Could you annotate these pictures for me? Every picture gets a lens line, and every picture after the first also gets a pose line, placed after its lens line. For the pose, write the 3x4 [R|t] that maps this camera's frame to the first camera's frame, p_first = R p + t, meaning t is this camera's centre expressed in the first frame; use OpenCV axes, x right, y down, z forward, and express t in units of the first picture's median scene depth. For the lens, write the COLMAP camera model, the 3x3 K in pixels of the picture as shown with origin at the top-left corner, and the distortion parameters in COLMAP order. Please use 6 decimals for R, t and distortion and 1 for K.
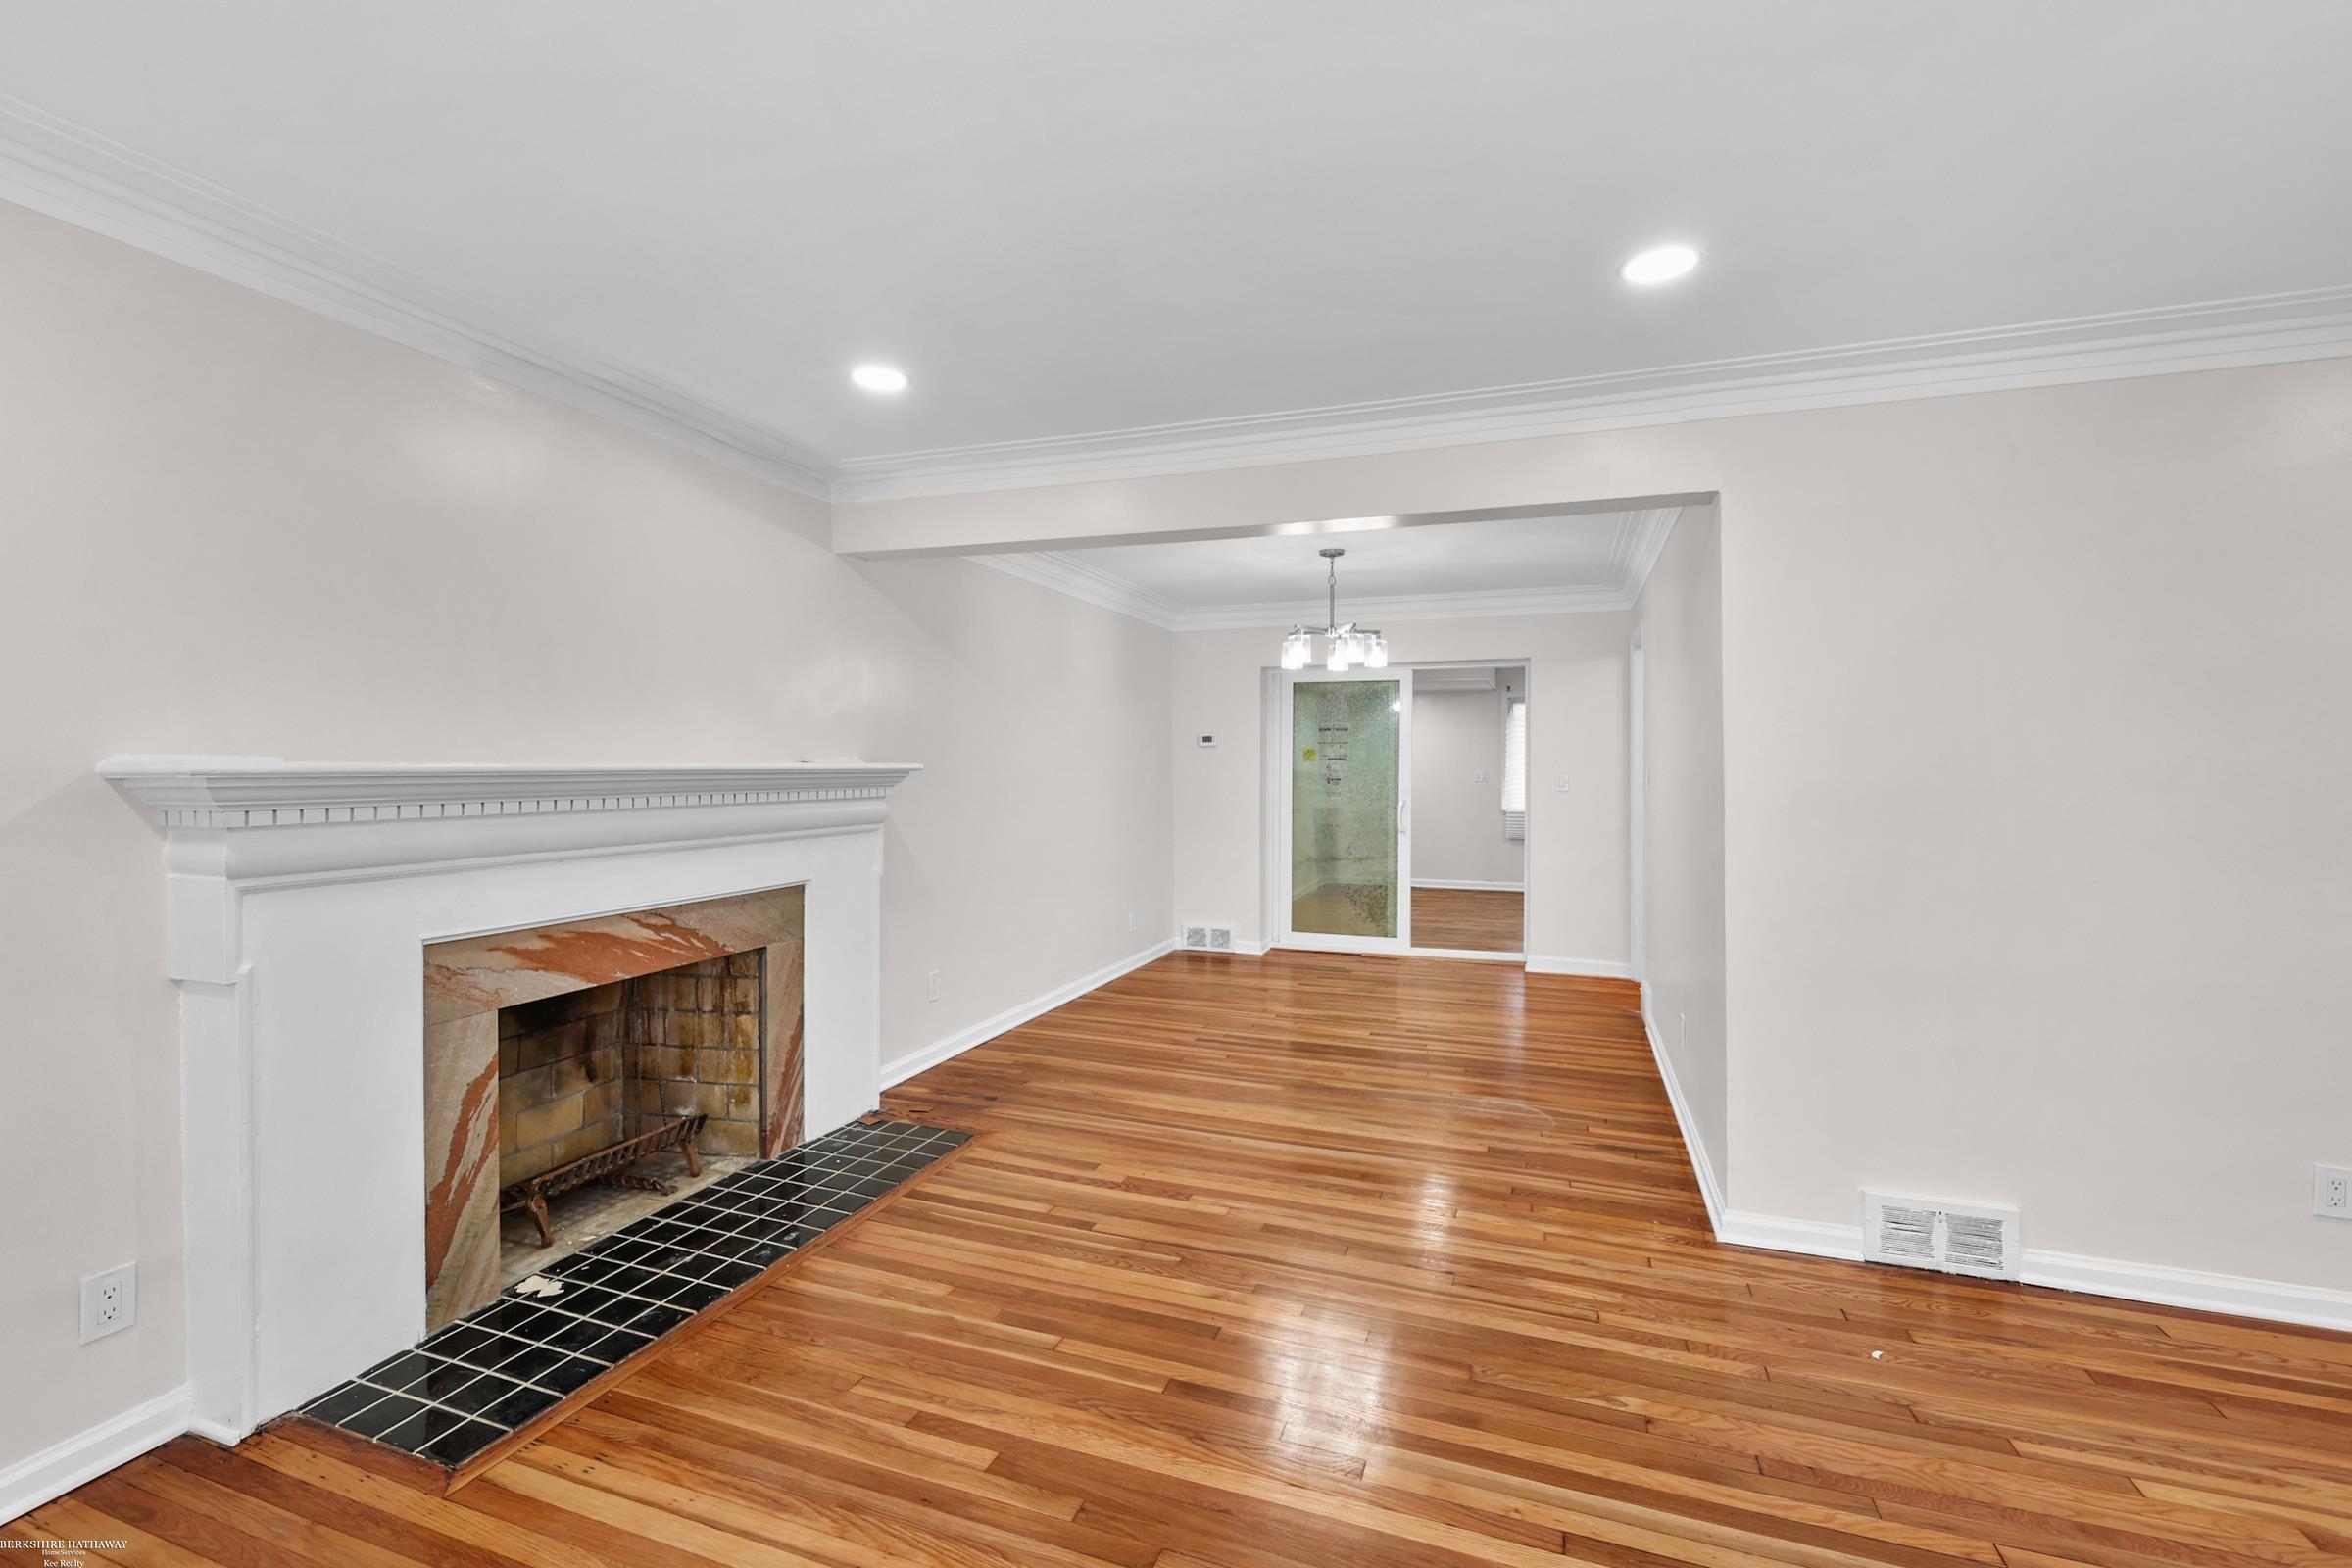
lens RADIAL K [[1020.5, 0, 1174.7], [0, 1020.5, 788.4], [0, 0, 1]] dist [0.002242, 0.000647]
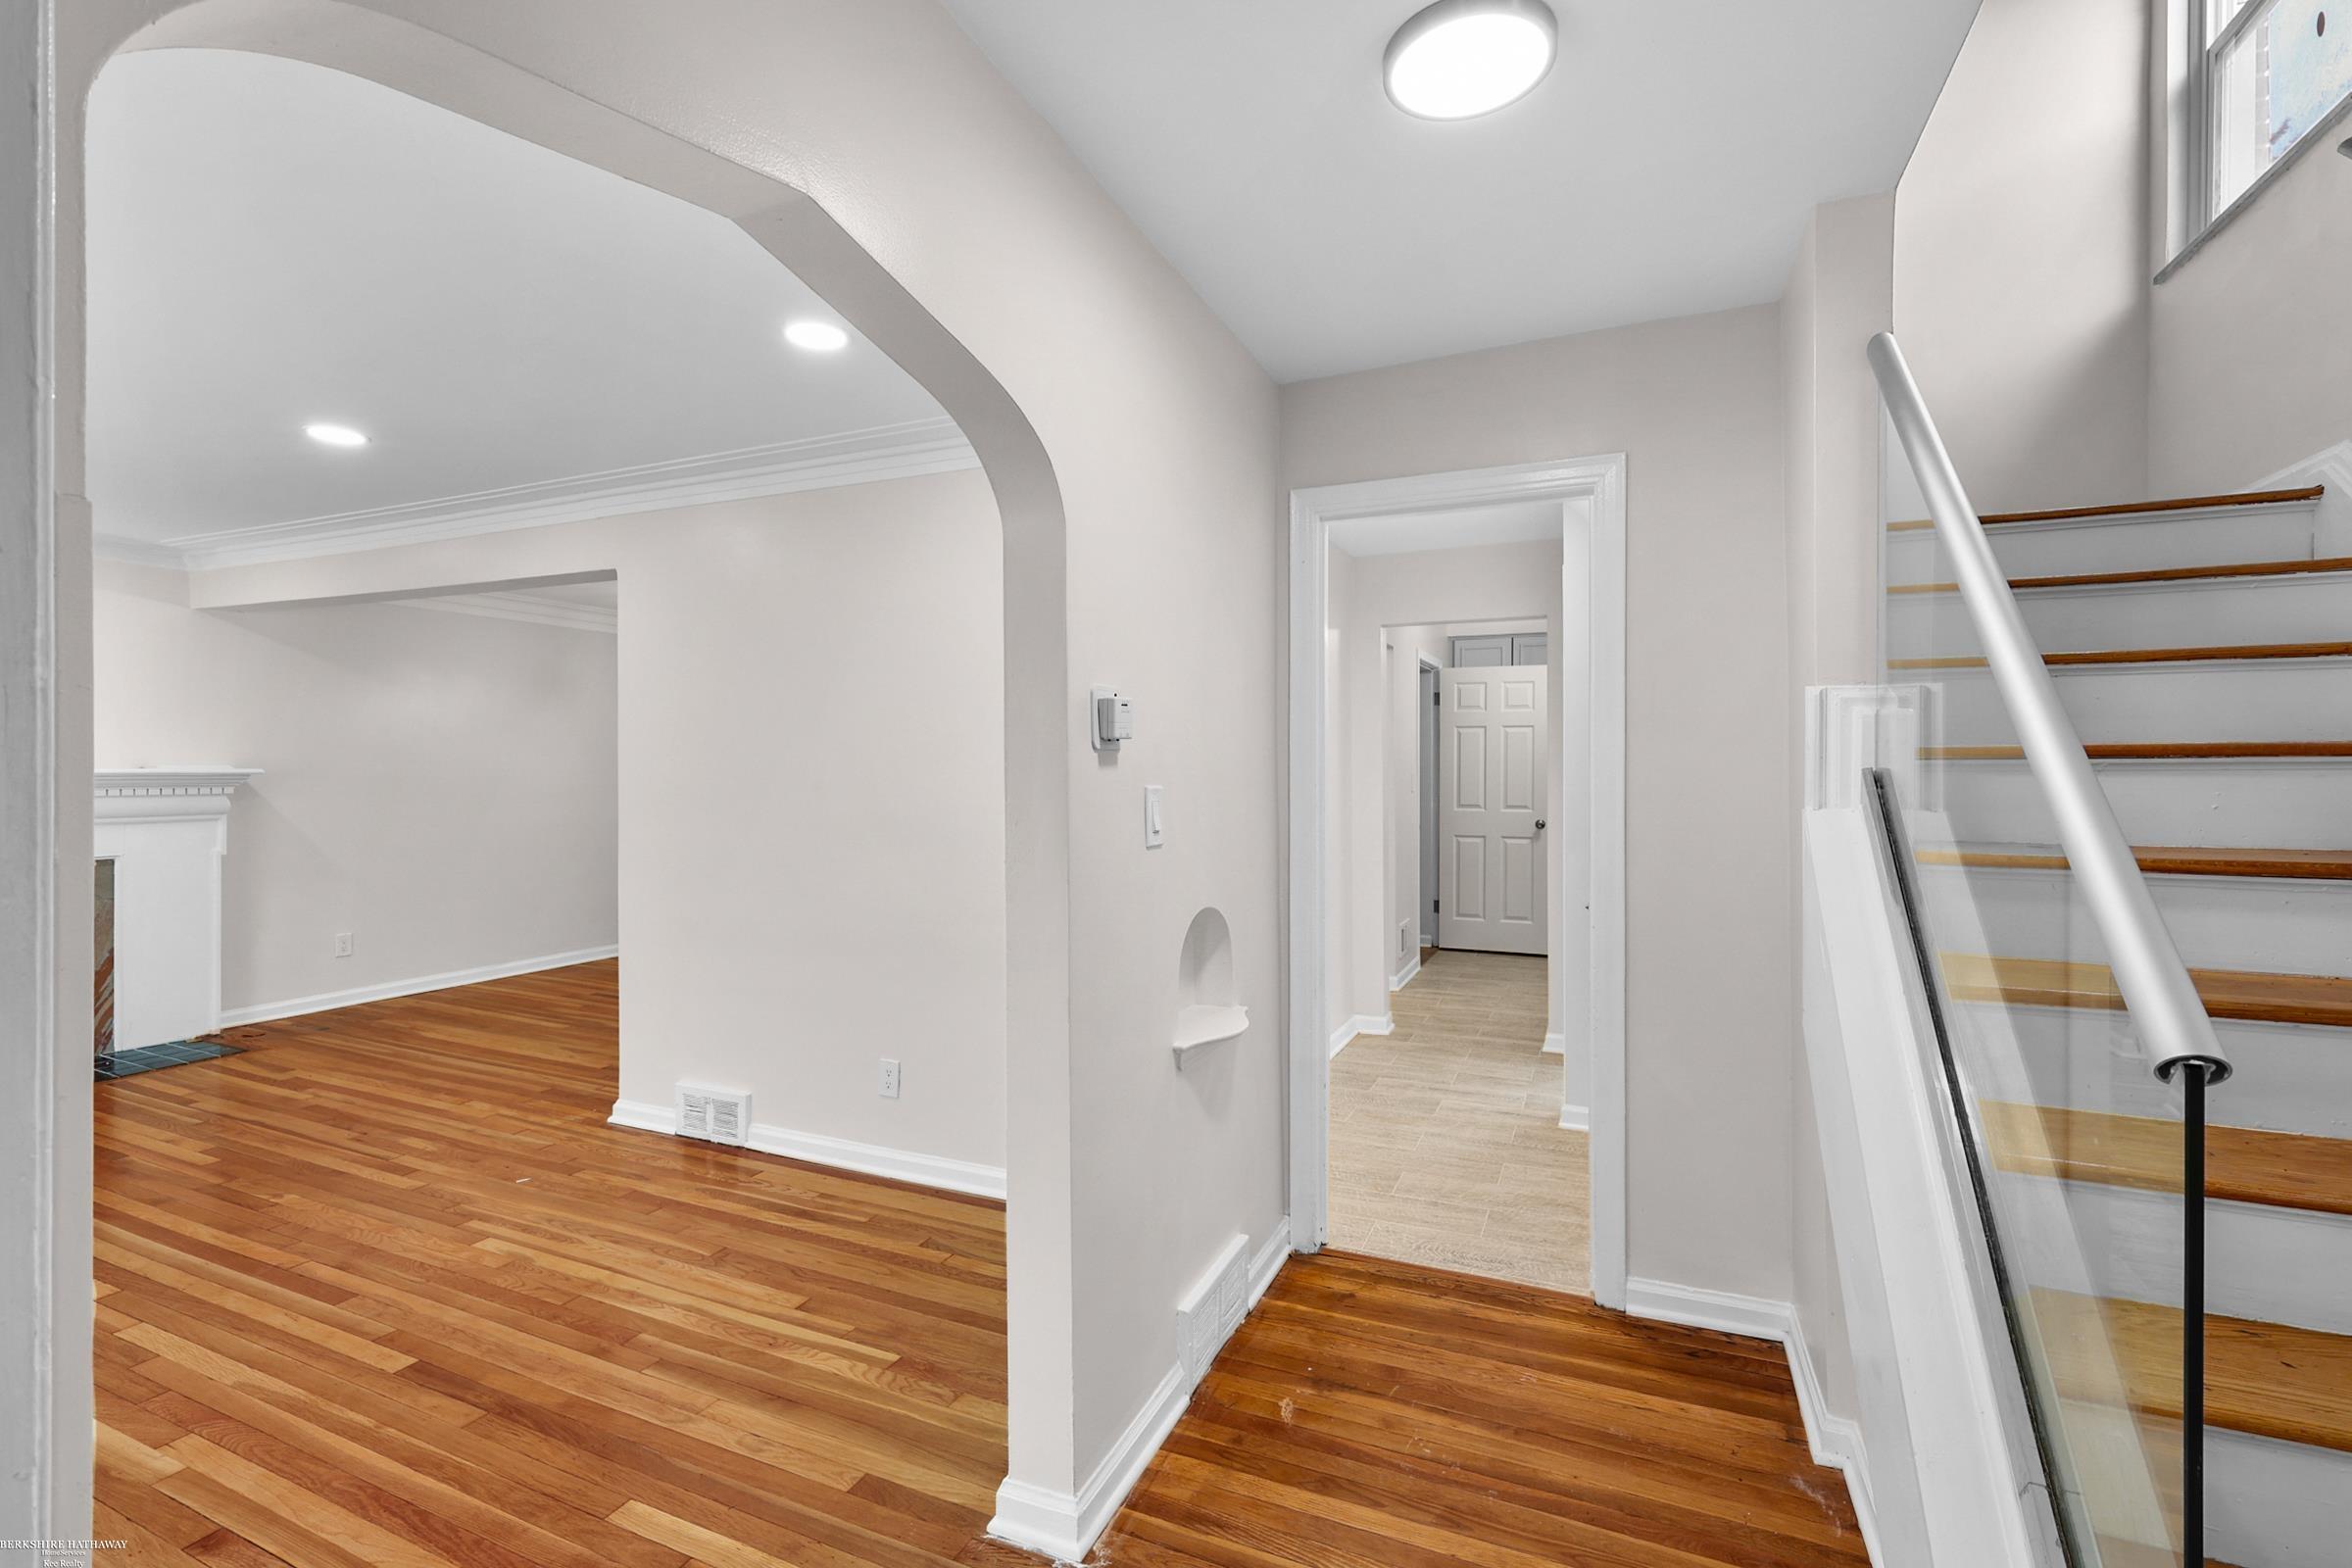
lens RADIAL K [[1020.5, 0, 1165.1], [0, 1020.5, 776.9], [0, 0, 1]] dist [0.002242, 0.000647]
pose [[0.997823, 0.002425, -0.065903, 1.438482], [-0.003605, 0.999835, -0.017802, 0.007856], [0.065849, 0.018001, 0.997667, -0.328170]]
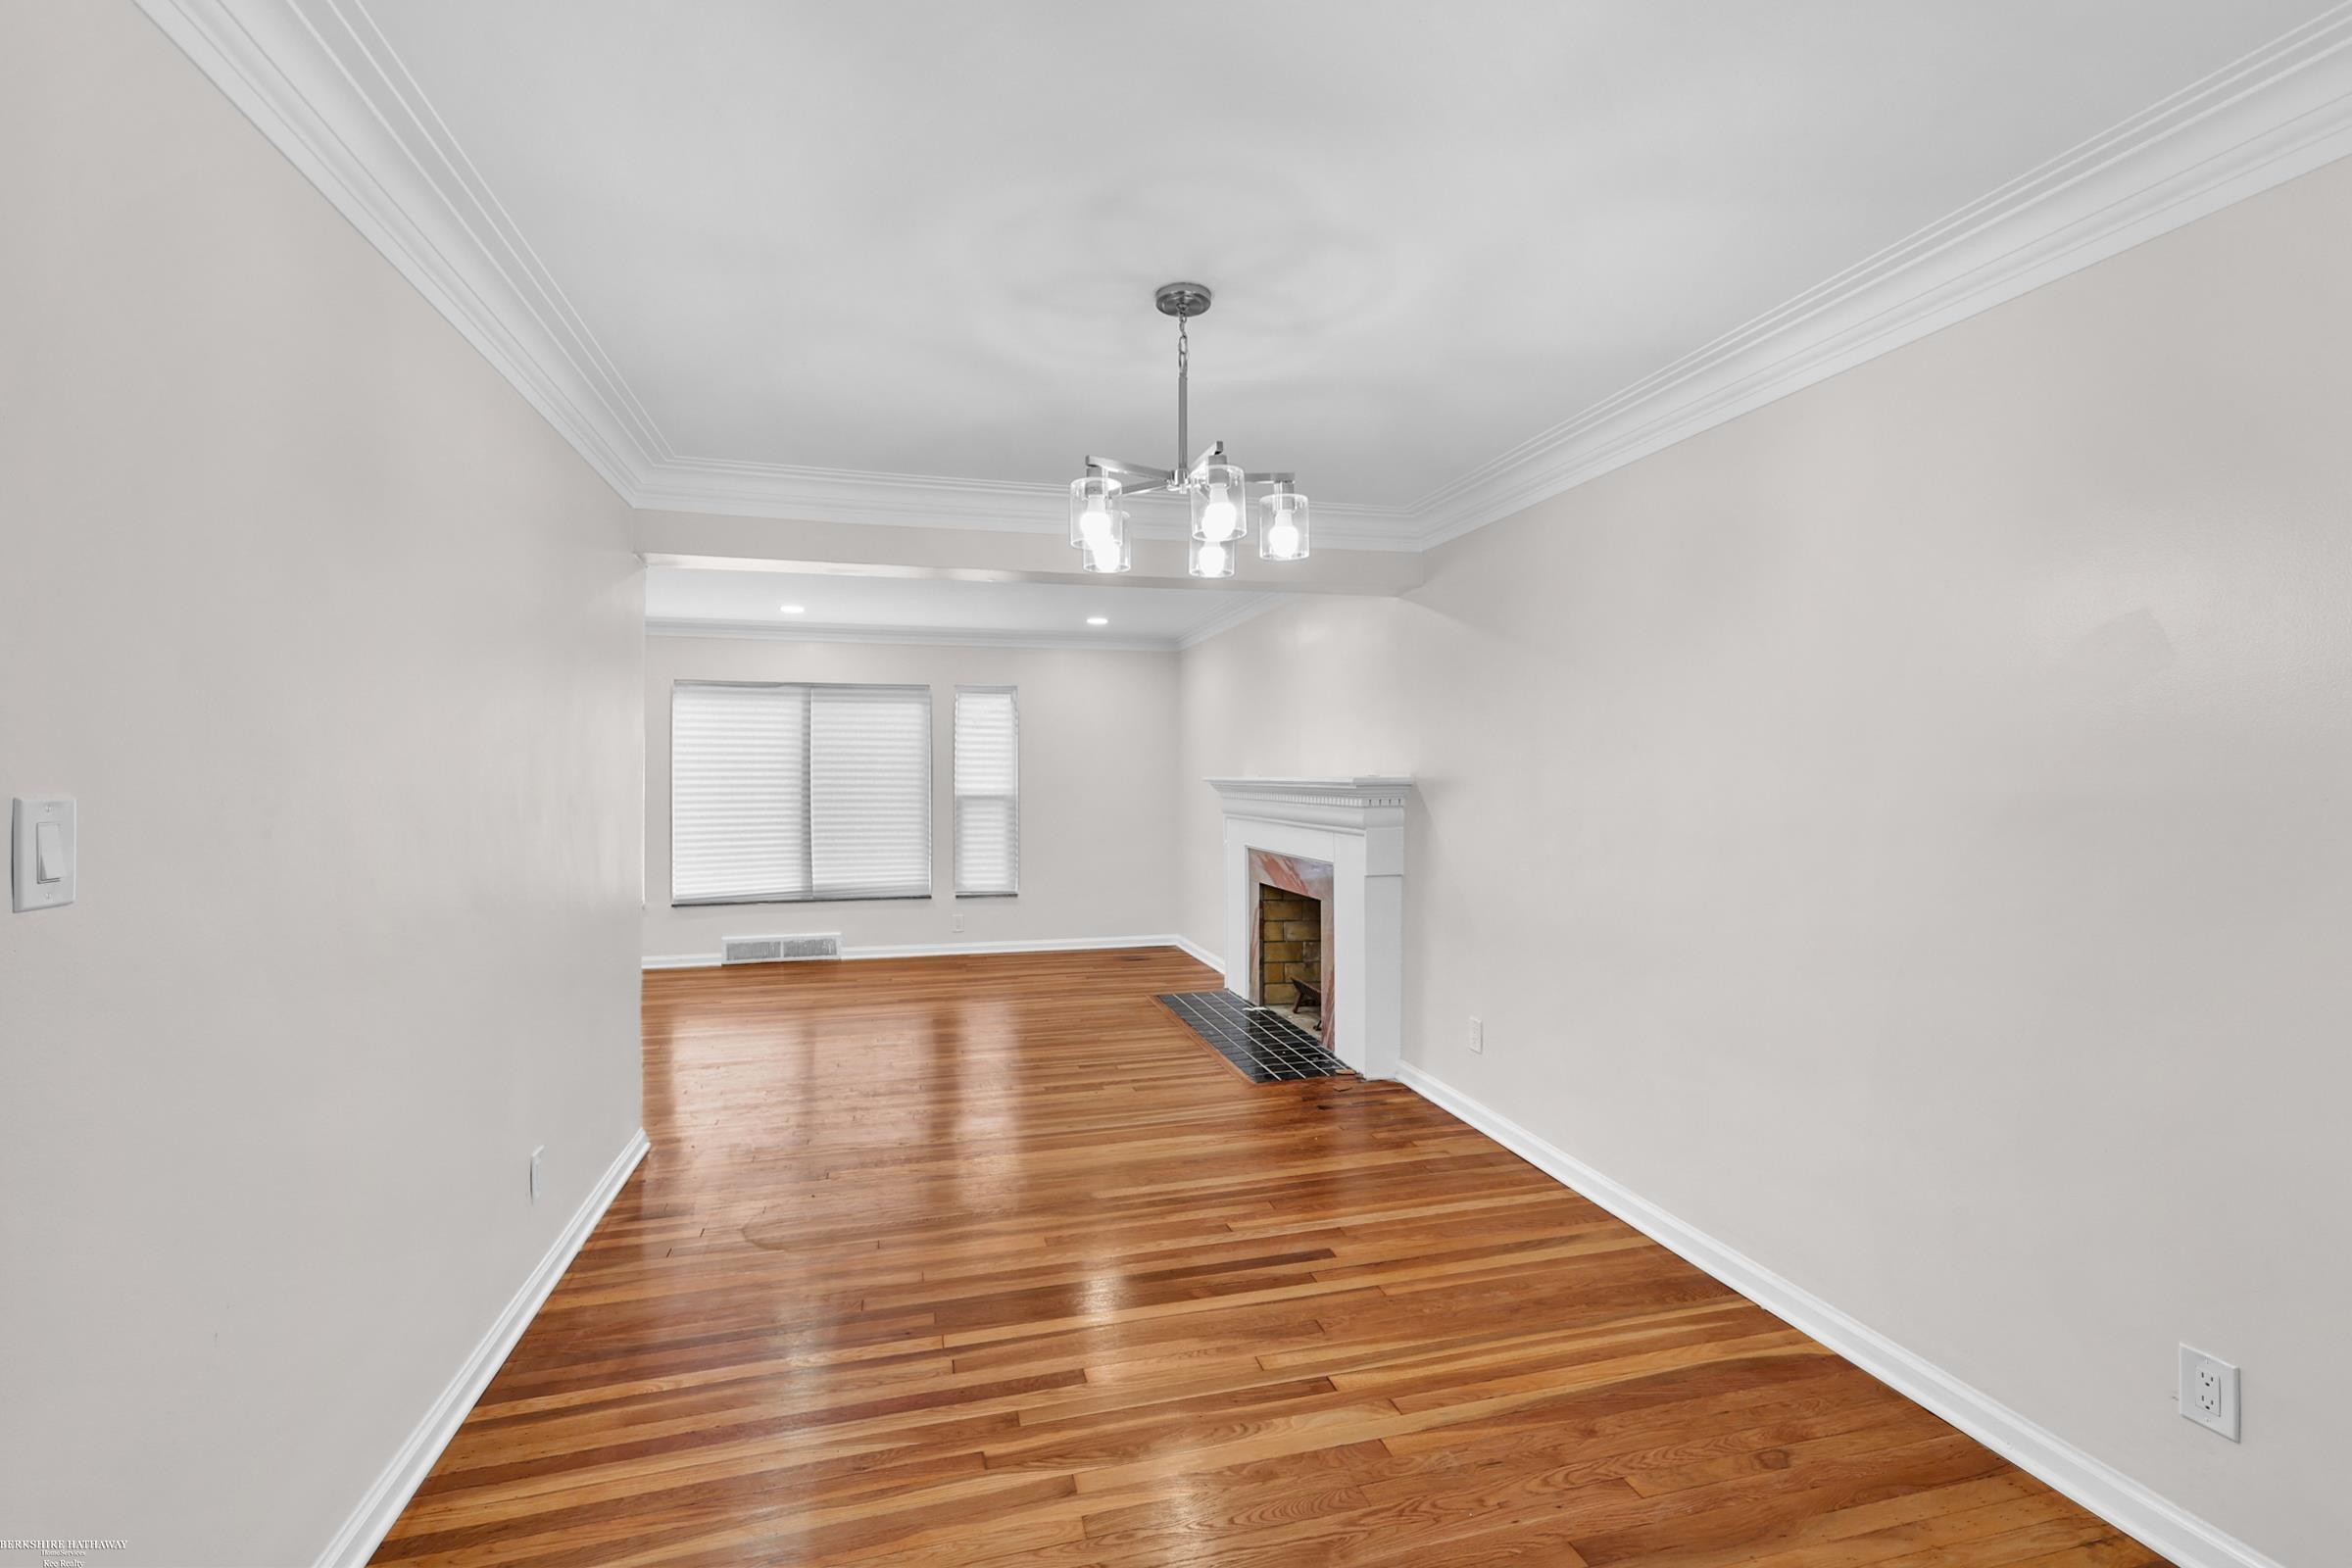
lens RADIAL K [[1020.5, 0, 1183.0], [0, 1020.5, 777.5], [0, 0, 1]] dist [0.002242, 0.000647]
pose [[-0.810964, 0.003672, -0.585085, 0.788452], [-0.011295, 0.999696, 0.021931, -0.068713], [0.584987, 0.024394, -0.810675, 2.594146]]
